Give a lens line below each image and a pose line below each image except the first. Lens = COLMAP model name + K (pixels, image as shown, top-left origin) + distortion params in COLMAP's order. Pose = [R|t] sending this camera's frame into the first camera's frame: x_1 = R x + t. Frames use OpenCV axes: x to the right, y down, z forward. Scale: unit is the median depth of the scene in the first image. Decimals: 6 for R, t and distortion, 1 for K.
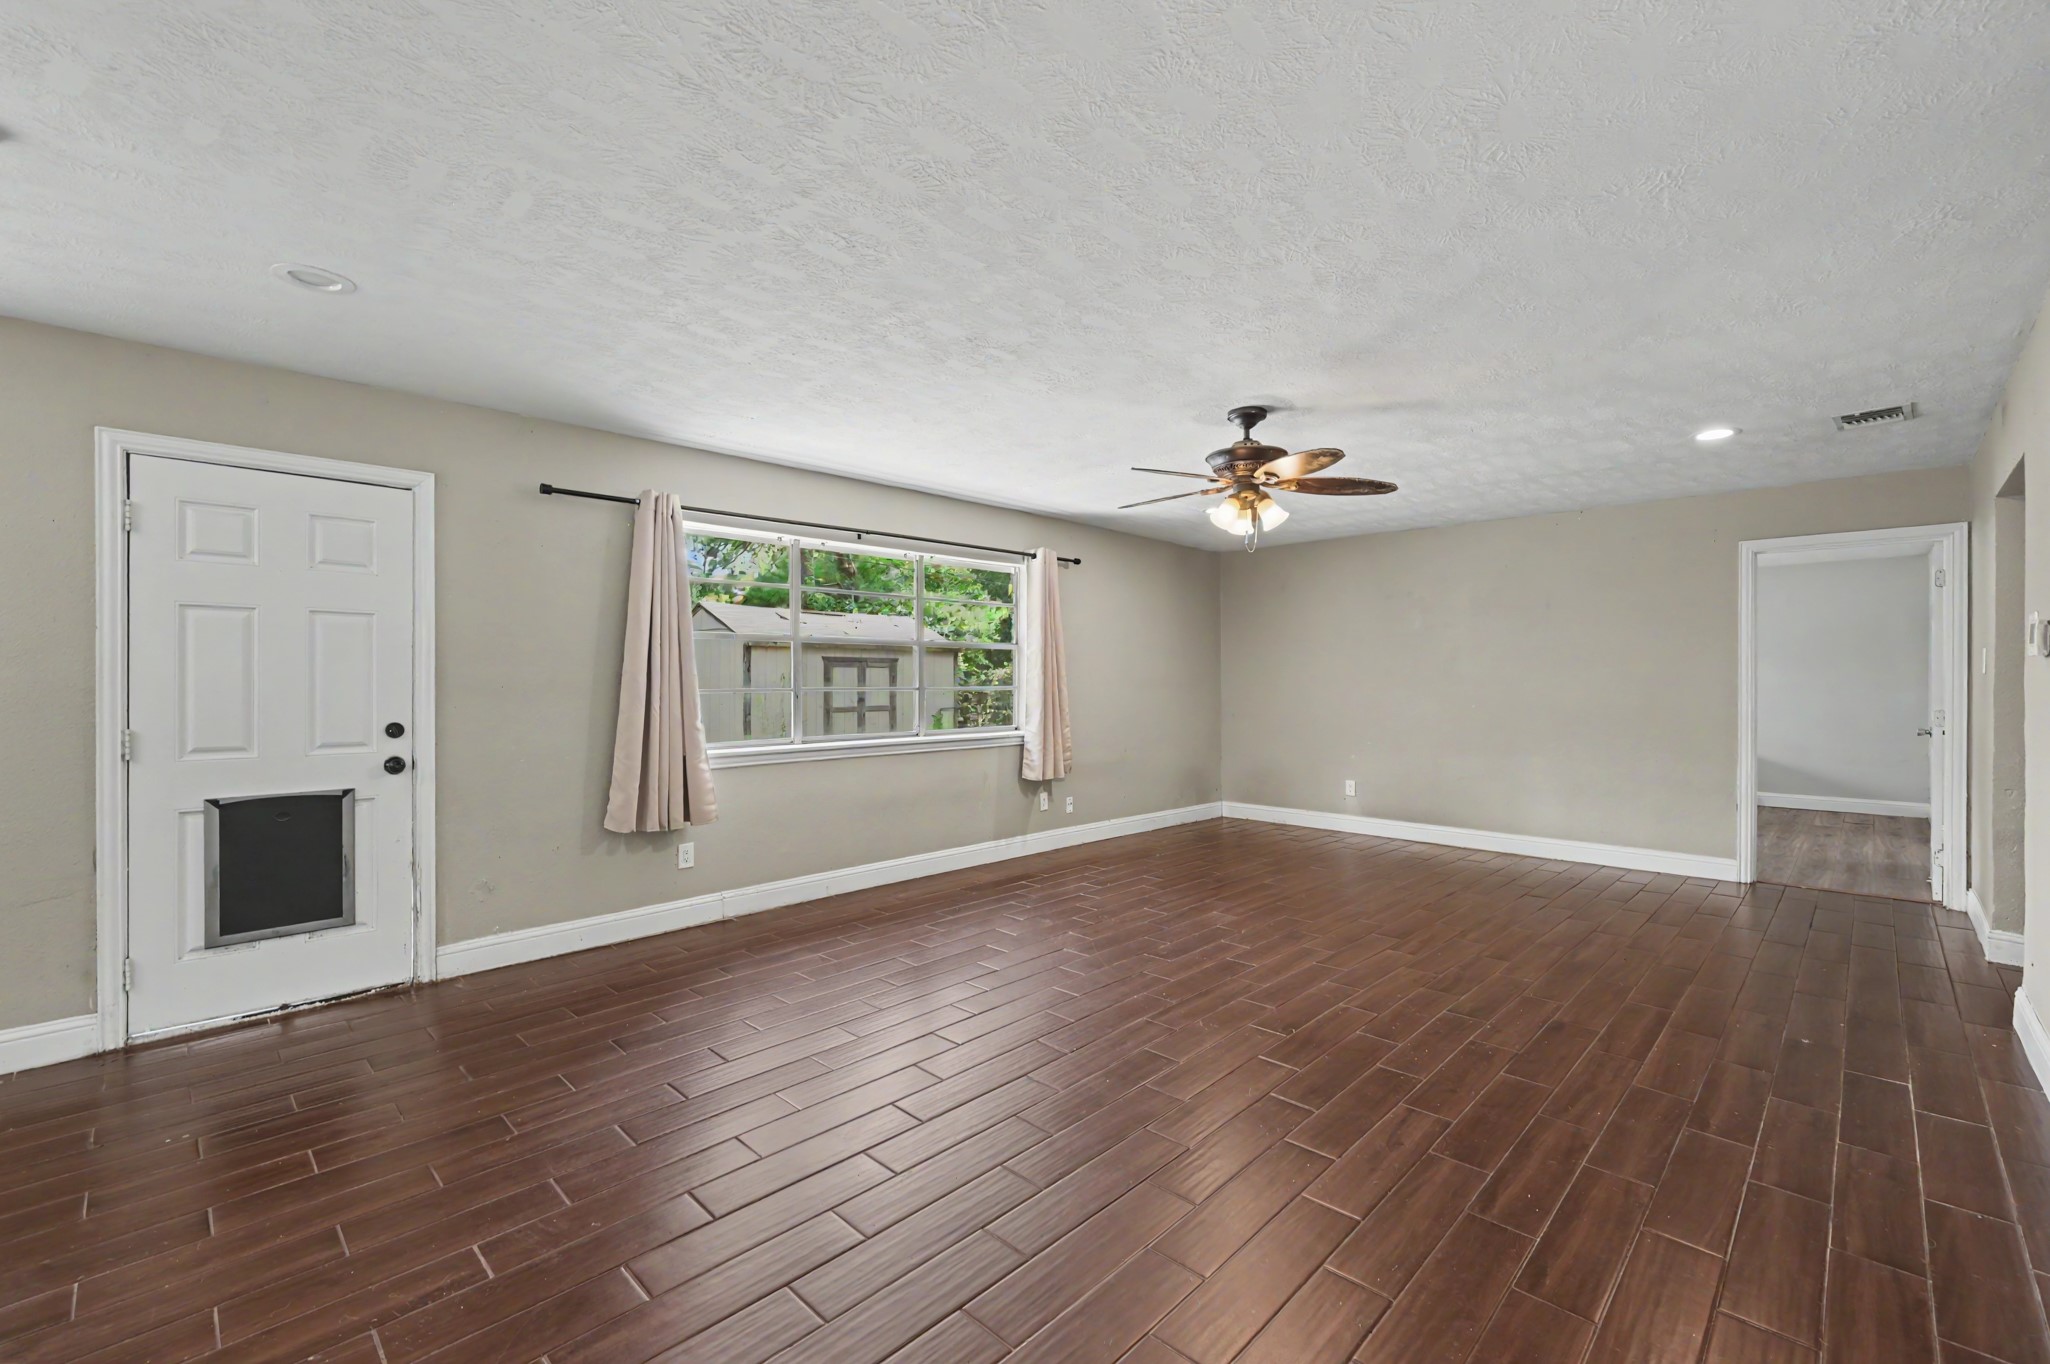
lens RADIAL K [[855.8, 0, 1021.7], [0, 855.8, 674.9], [0, 0, 1]] dist [-0.006298, 0.000783]
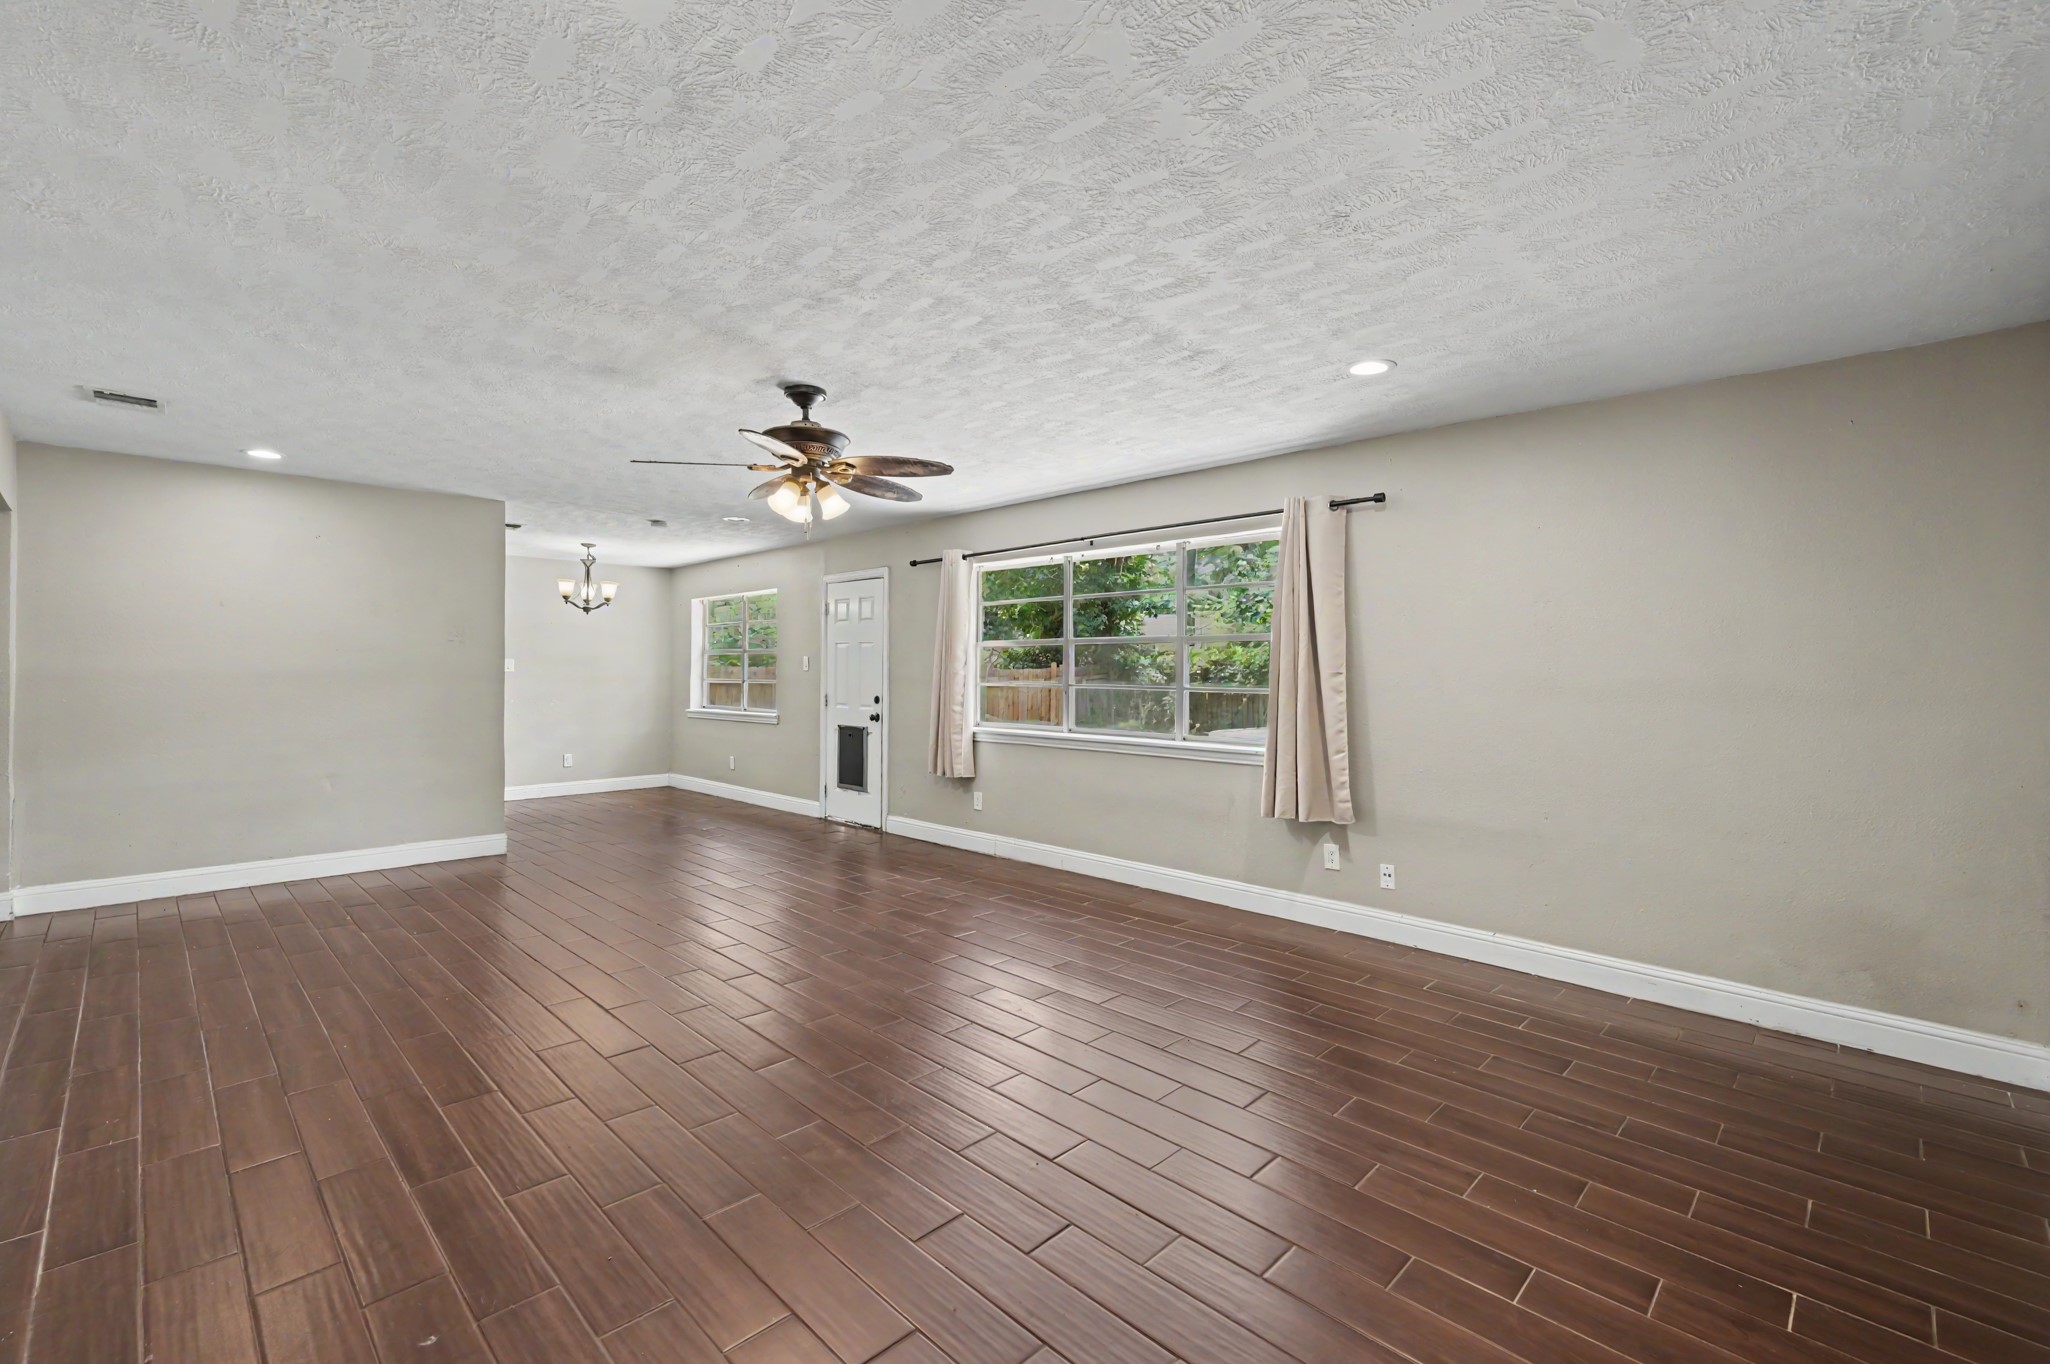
lens RADIAL K [[855.8, 0, 1016.2], [0, 855.8, 668.9], [0, 0, 1]] dist [-0.006298, 0.000783]
pose [[0.015157, -0.001494, -0.999884, 1.229575], [-0.001758, 0.999997, -0.001521, -0.004797], [0.999884, 0.001781, 0.015154, 1.254786]]
